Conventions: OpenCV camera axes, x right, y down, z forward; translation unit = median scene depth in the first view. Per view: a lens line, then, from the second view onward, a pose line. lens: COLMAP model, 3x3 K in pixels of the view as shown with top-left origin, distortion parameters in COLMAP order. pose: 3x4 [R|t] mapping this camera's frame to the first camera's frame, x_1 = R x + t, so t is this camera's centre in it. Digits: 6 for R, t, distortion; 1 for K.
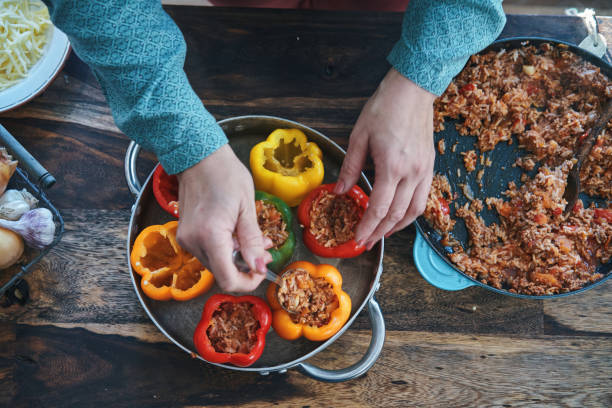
lens RADIAL K [[993.0, 0, 306.0], [0, 993.0, 204.0], [0, 0, 1]] dist [0.222755, -0.196641]
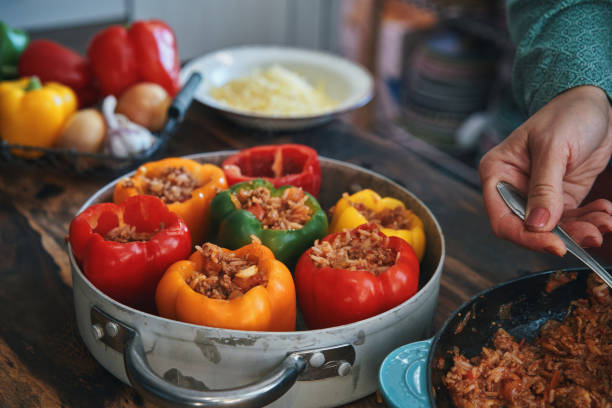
lens RADIAL K [[993.0, 0, 306.0], [0, 993.0, 204.0], [0, 0, 1]] dist [0.222755, -0.196641]
pose [[0.614285, 0.374645, -0.694474, 0.424334], [-0.780481, 0.418082, -0.464820, 0.310915], [0.116205, 0.827556, 0.549225, 0.578577]]
